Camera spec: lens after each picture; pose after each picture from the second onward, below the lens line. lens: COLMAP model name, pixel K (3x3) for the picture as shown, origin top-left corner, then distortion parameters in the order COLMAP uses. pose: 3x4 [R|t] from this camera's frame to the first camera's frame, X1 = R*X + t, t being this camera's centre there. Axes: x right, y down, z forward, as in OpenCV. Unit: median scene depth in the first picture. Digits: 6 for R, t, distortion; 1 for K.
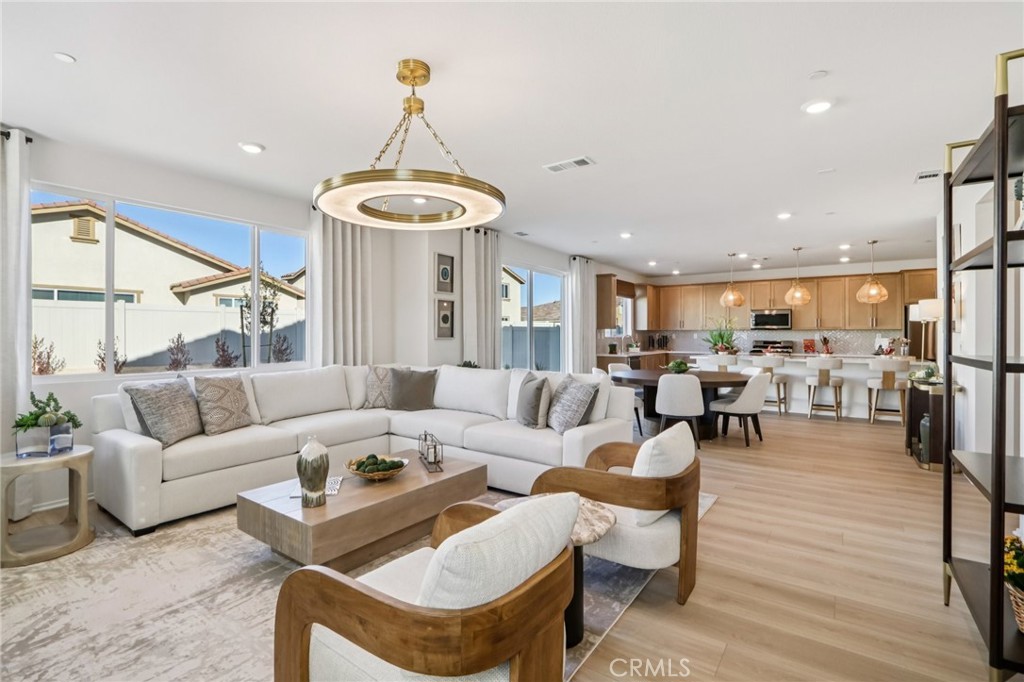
lens RADIAL K [[480.2, 0, 490.9], [0, 480.2, 331.2], [0, 0, 1]] dist [-0.014862, -0.000395]
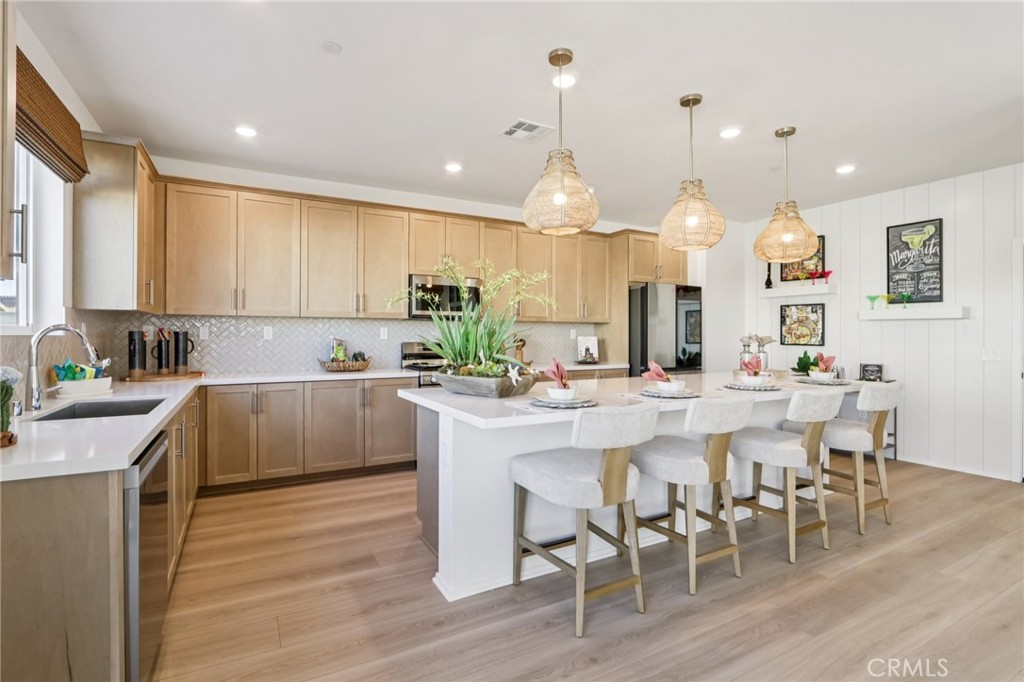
lens RADIAL K [[480.2, 0, 489.8], [0, 480.2, 326.3], [0, 0, 1]] dist [-0.014862, -0.000395]
pose [[0.430696, 0.017262, 0.902332, 0.189312], [-0.006019, 0.999850, -0.016254, 0.011603], [-0.902477, 0.001570, 0.430735, 0.795968]]
